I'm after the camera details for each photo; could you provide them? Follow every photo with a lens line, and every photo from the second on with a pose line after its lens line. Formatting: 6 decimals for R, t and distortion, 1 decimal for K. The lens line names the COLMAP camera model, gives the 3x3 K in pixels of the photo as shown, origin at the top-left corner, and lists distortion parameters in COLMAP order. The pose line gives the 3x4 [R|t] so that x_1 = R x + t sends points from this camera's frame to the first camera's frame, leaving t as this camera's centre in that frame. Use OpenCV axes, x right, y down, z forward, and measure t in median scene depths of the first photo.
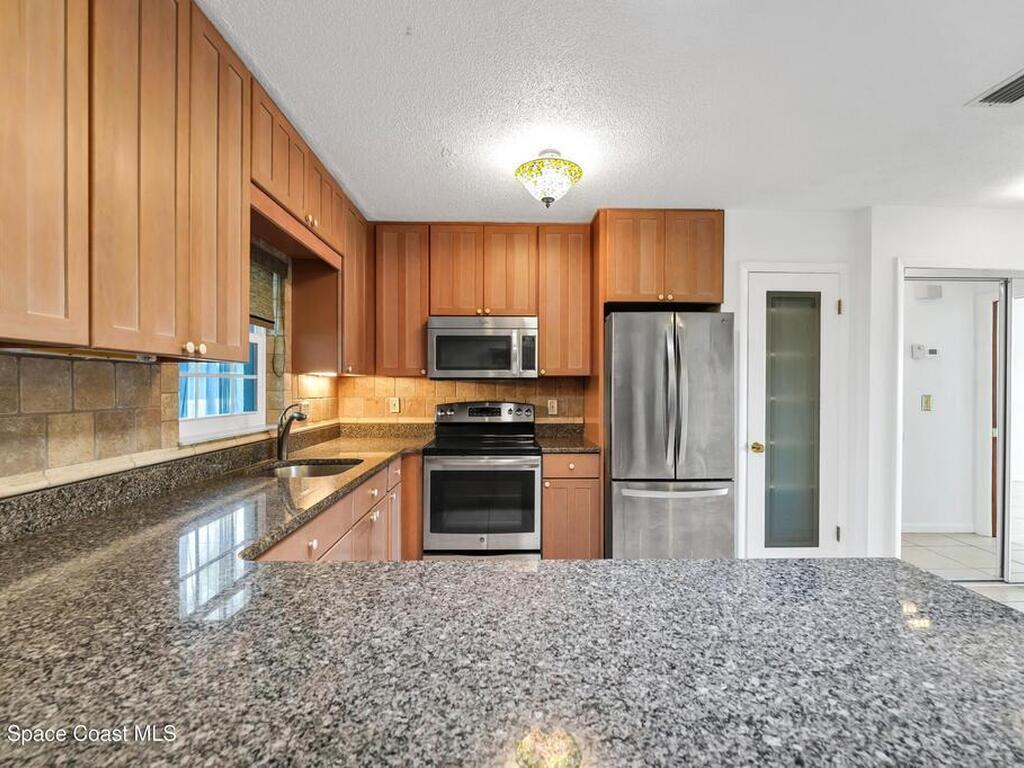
lens RADIAL K [[475.7, 0, 524.3], [0, 475.7, 387.7], [0, 0, 1]] dist [0.000213, -0.000409]
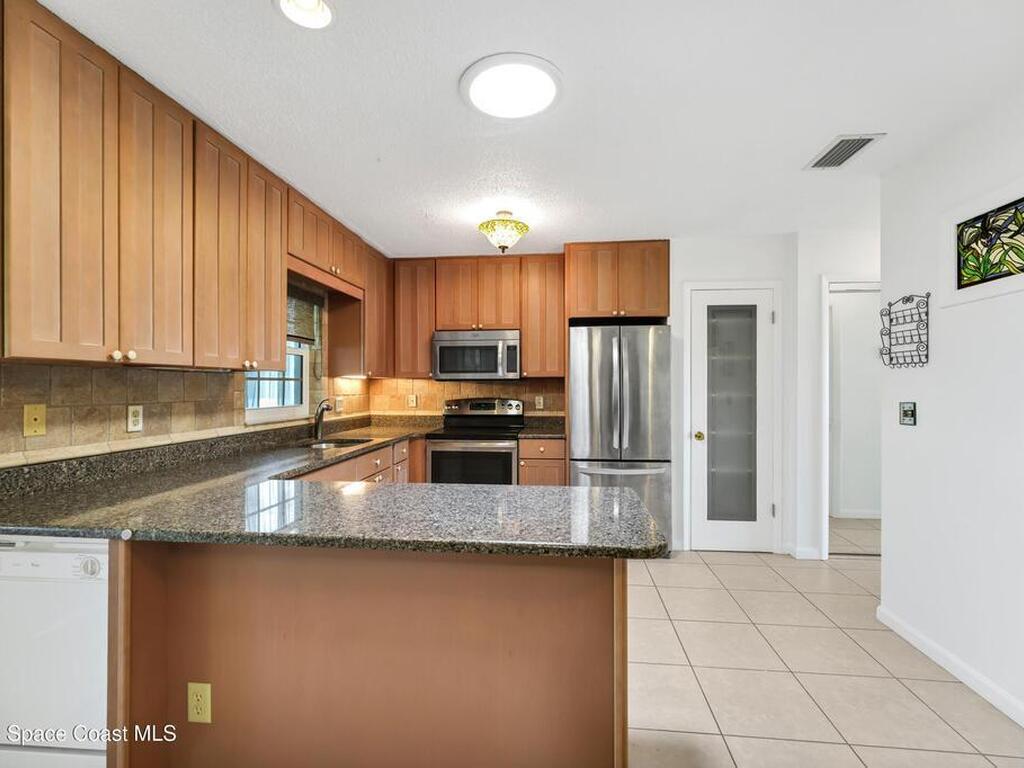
lens RADIAL K [[470.9, 0, 533.1], [0, 470.9, 383.9], [0, 0, 1]] dist [0.001369, -0.000296]
pose [[0.993635, -0.004141, -0.112573, 0.213101], [0.003458, 0.999974, -0.006258, 0.000485], [0.112596, 0.005829, 0.993624, -0.236005]]
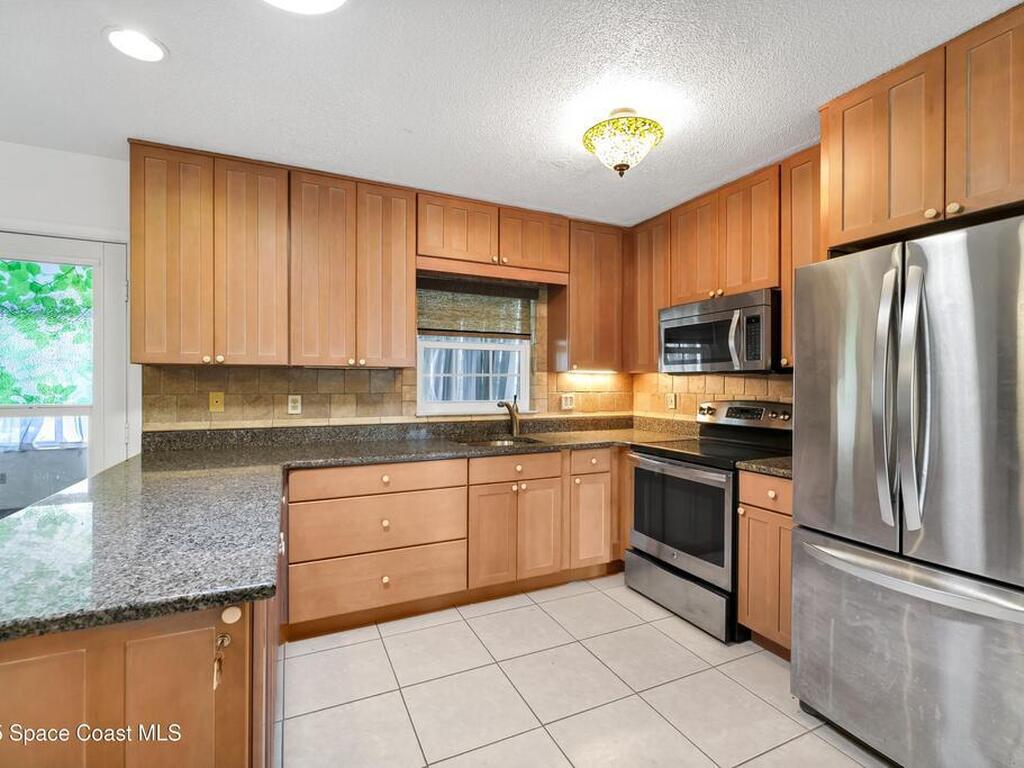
lens RADIAL K [[476.8, 0, 516.5], [0, 476.8, 387.4], [0, 0, 1]] dist [-0.001342, -0.000182]
pose [[0.400050, 0.007645, -0.916461, 0.578989], [-0.002501, 0.999971, 0.007249, 0.002018], [0.916490, -0.000608, 0.400057, 0.356767]]
